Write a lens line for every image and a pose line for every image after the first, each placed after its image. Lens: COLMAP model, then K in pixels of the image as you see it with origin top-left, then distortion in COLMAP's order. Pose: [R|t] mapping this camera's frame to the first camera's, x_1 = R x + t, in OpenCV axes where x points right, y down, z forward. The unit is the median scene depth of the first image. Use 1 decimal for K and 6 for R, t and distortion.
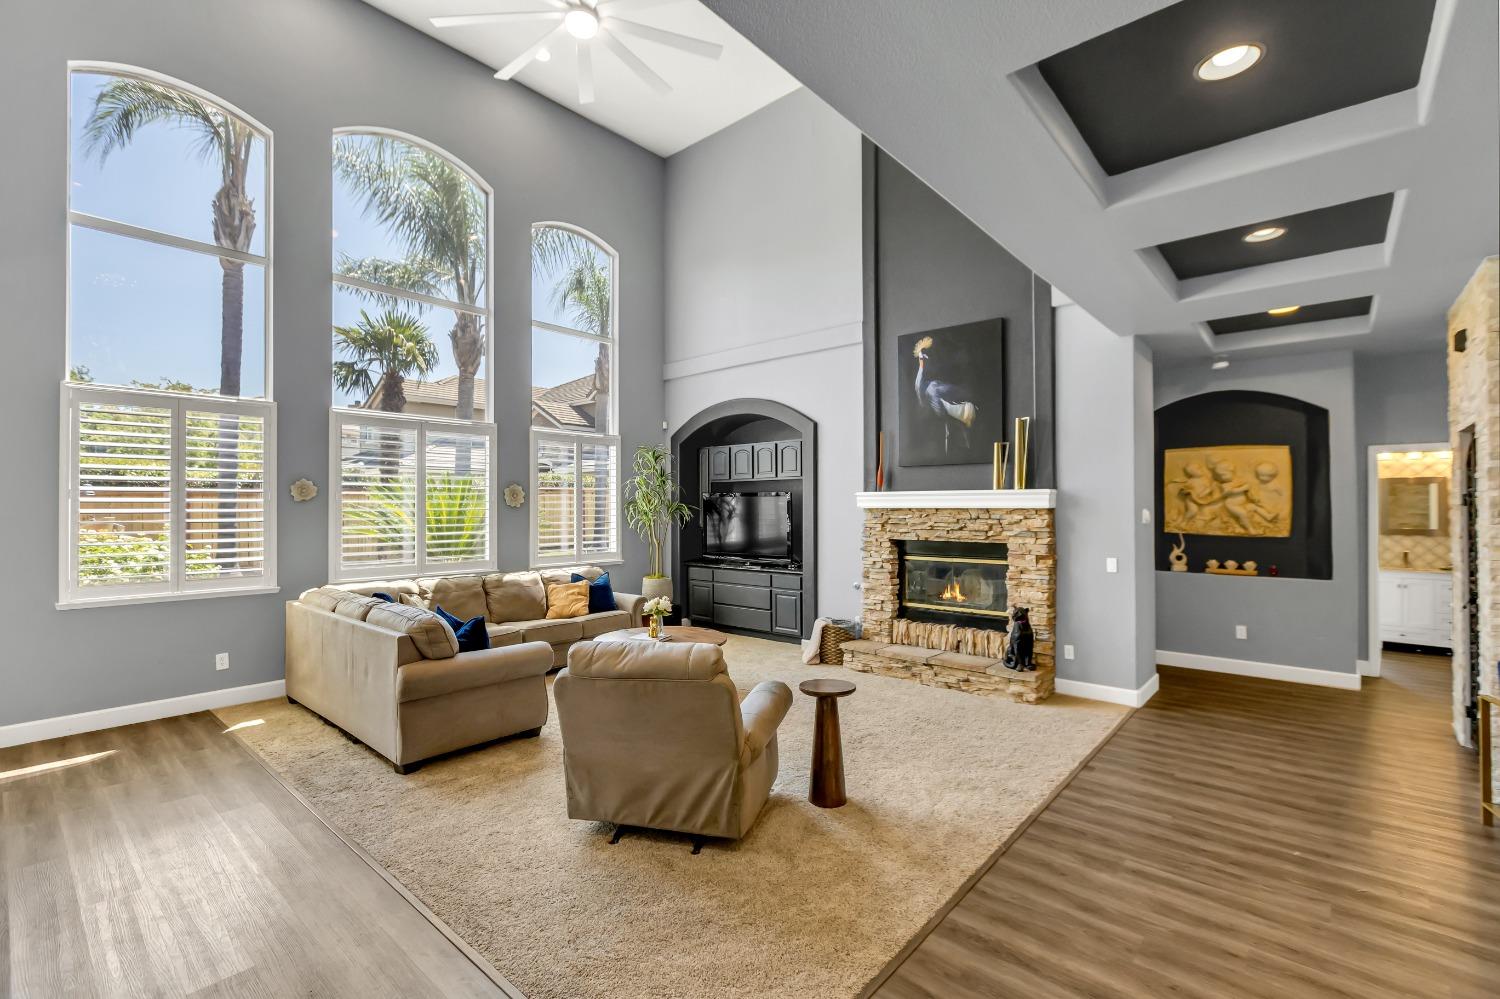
lens RADIAL K [[668.3, 0, 751.3], [0, 668.3, 501.8], [0, 0, 1]] dist [-0.000127, 0.000252]
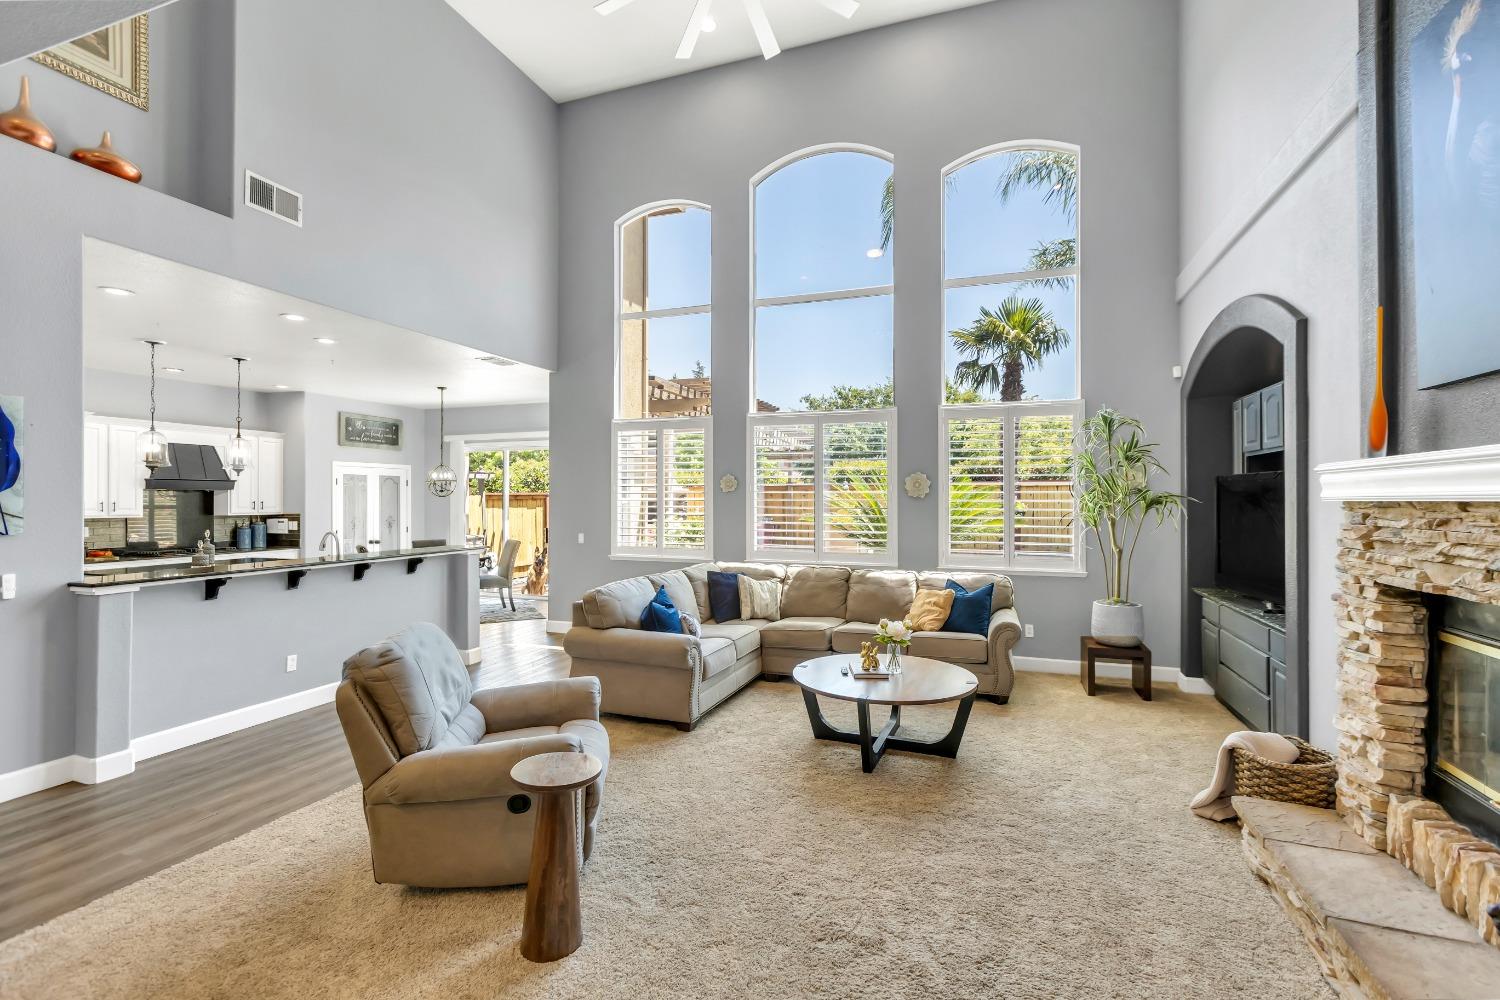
lens RADIAL K [[668.3, 0, 754.6], [0, 668.3, 496.0], [0, 0, 1]] dist [-0.000127, 0.000252]
pose [[0.362812, -0.001203, -0.931861, 0.435192], [0.004064, 0.999992, 0.000291, 0.004661], [0.931853, -0.003892, 0.362814, 0.514354]]
